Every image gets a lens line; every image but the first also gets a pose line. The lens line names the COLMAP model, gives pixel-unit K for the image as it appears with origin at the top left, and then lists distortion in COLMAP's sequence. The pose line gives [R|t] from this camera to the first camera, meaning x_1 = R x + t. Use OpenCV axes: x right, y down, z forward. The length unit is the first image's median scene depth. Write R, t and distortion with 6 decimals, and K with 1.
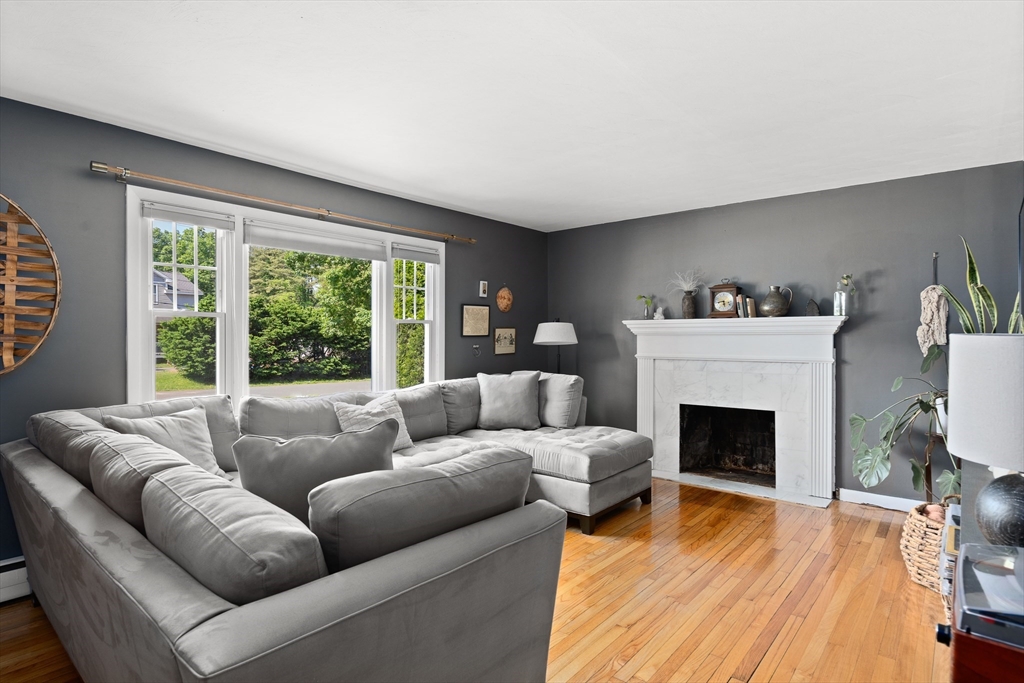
lens RADIAL K [[589.0, 0, 494.3], [0, 589.0, 343.0], [0, 0, 1]] dist [0.000140, 0.006290]
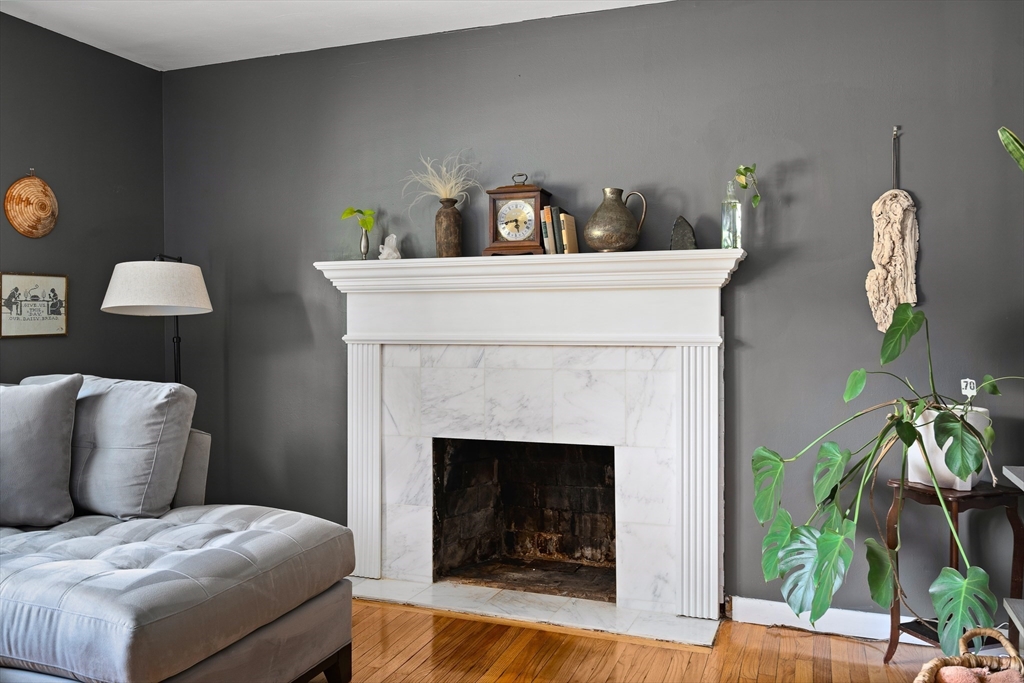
lens RADIAL K [[832.2, 0, 539.7], [0, 832.2, 336.3], [0, 0, 1]] dist [0.004823, -0.001126]
pose [[0.934967, -0.003798, 0.354715, 0.173213], [0.003796, 0.999993, 0.000702, 0.023426], [-0.354715, 0.000690, 0.934974, 0.374702]]
